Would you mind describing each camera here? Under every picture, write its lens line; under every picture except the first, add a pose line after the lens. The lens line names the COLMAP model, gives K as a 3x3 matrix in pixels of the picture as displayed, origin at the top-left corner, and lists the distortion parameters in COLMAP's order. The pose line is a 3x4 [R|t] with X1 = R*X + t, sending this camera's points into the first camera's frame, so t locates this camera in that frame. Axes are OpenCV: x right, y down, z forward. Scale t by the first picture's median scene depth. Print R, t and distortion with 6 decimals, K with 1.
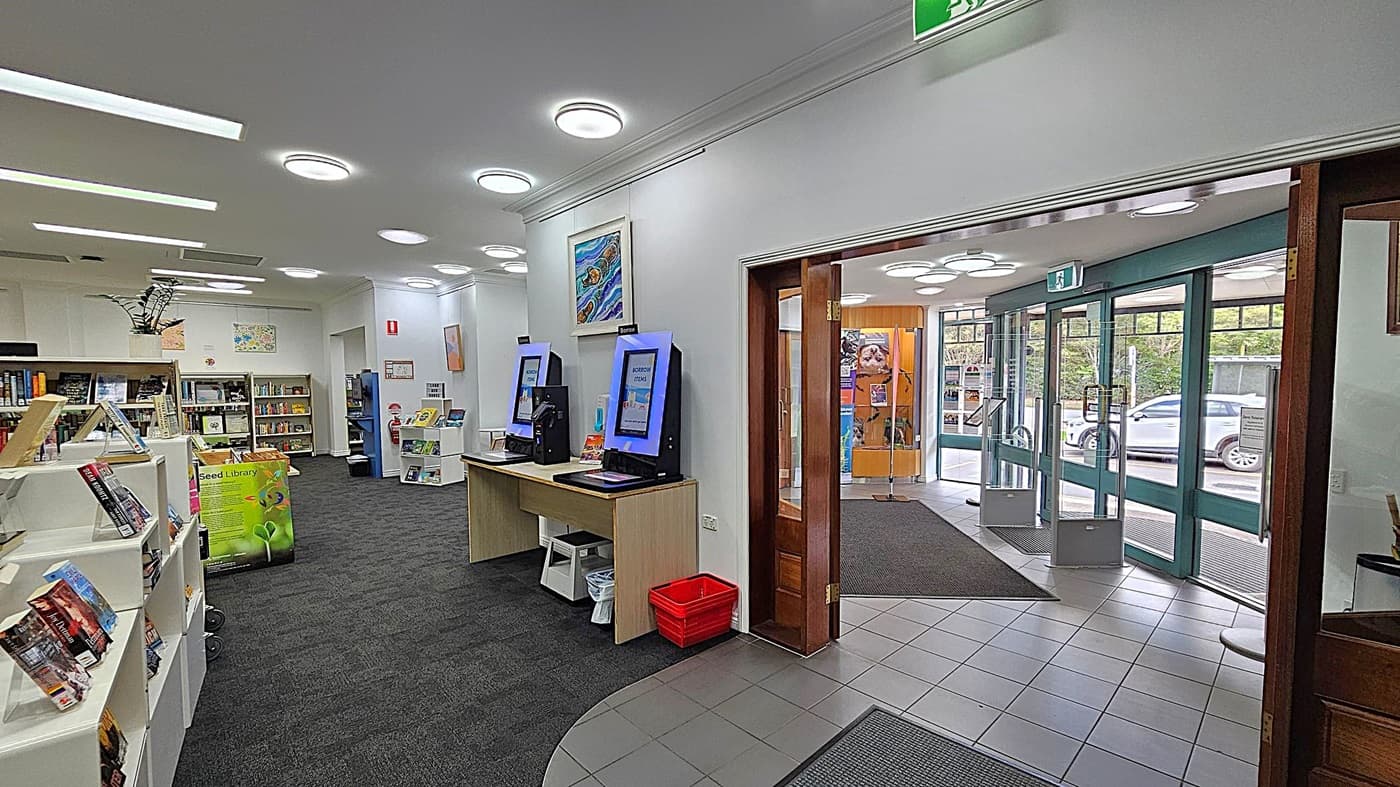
lens RADIAL K [[575.7, 0, 700.4], [0, 575.7, 410.8], [0, 0, 1]] dist [-0.001454, 0.000294]
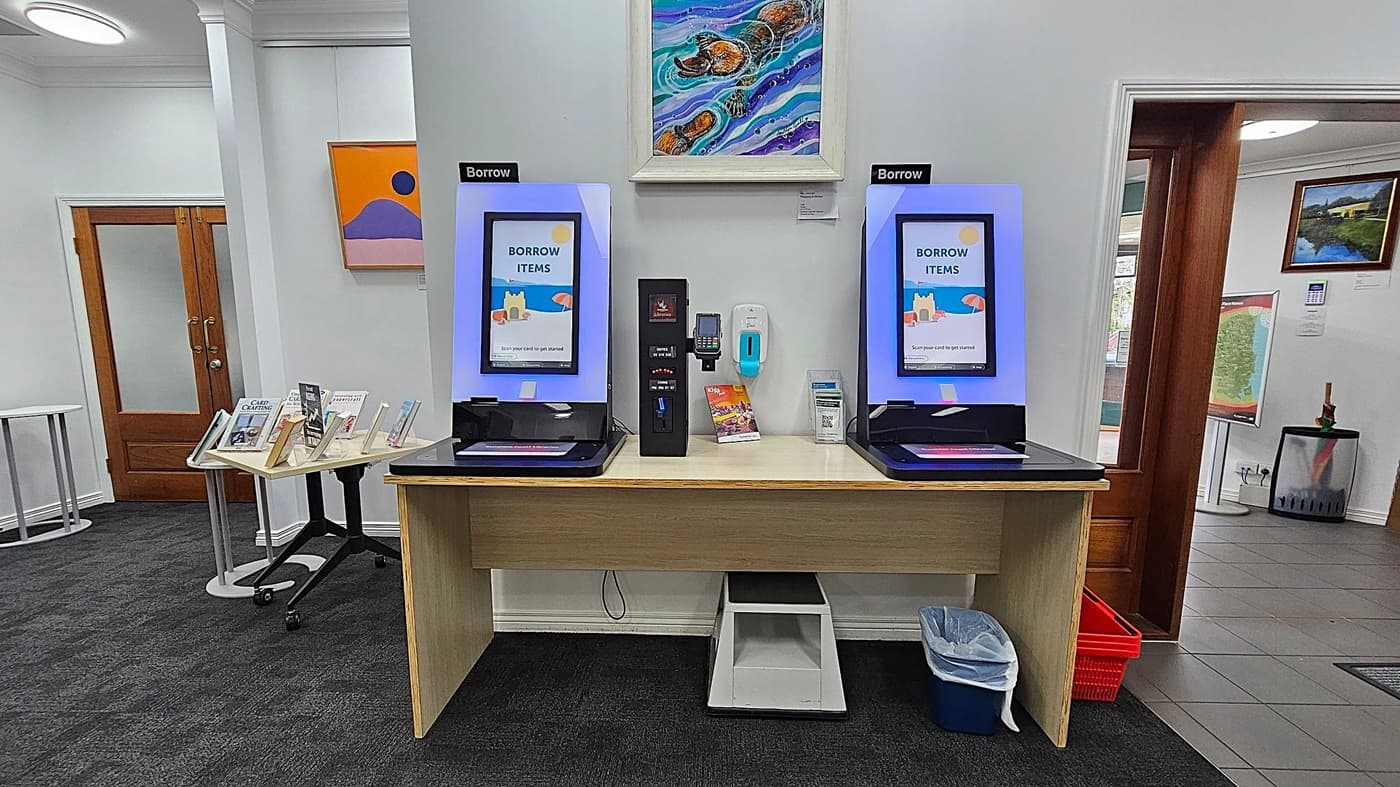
lens RADIAL K [[575.7, 0, 700.4], [0, 575.7, 410.8], [0, 0, 1]] dist [-0.001454, 0.000294]
pose [[0.706459, -0.092719, 0.701654, -0.572916], [0.033507, 0.994652, 0.097701, 0.014572], [-0.706960, -0.045511, 0.705788, 0.668134]]
